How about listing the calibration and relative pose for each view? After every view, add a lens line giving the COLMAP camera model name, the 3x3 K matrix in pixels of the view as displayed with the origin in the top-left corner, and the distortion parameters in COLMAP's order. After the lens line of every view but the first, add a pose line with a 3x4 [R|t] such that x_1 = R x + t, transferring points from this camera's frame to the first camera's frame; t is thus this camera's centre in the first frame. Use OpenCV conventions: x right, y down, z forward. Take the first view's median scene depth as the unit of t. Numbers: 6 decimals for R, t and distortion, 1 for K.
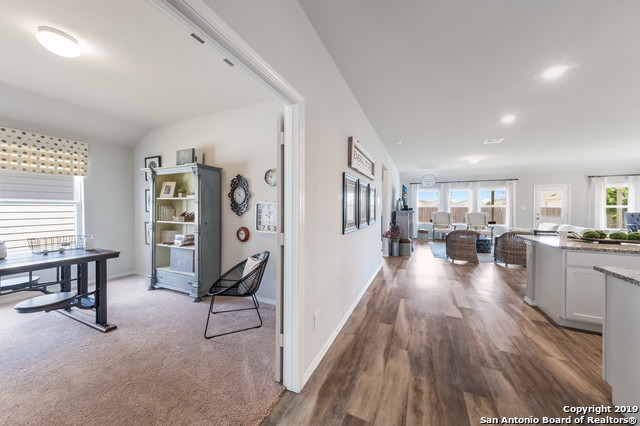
lens RADIAL K [[219.4, 0, 317.6], [0, 219.4, 206.2], [0, 0, 1]] dist [0.001855, 0.000155]
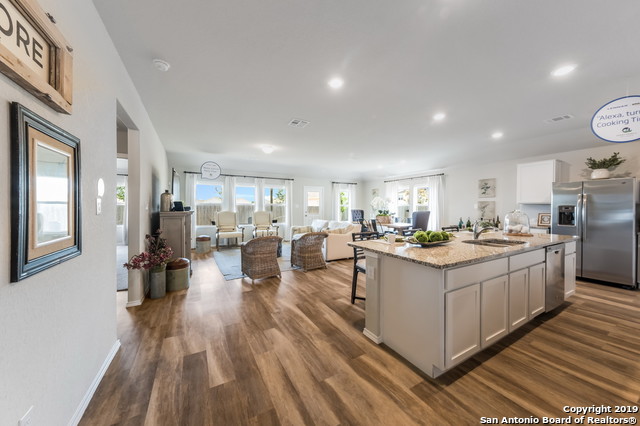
lens RADIAL K [[223.8, 0, 319.9], [0, 223.8, 208.6], [0, 0, 1]] dist [0.010011, -0.000169]
pose [[0.579127, -0.009460, 0.815182, 0.109209], [-0.003644, 0.999893, 0.014192, 0.002777], [-0.815229, -0.011190, 0.579030, 0.288970]]
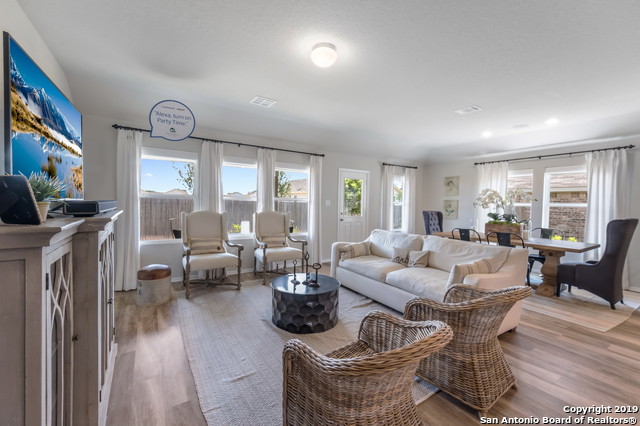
lens RADIAL K [[264.6, 0, 320.0], [0, 264.6, 213.0], [0, 0, 1]] dist [-0.012996, -0.000037]
pose [[0.537157, -0.023553, 0.843154, 0.322486], [-0.019677, 0.998988, 0.040442, 0.005254], [-0.843253, -0.038315, 0.536150, 0.667871]]
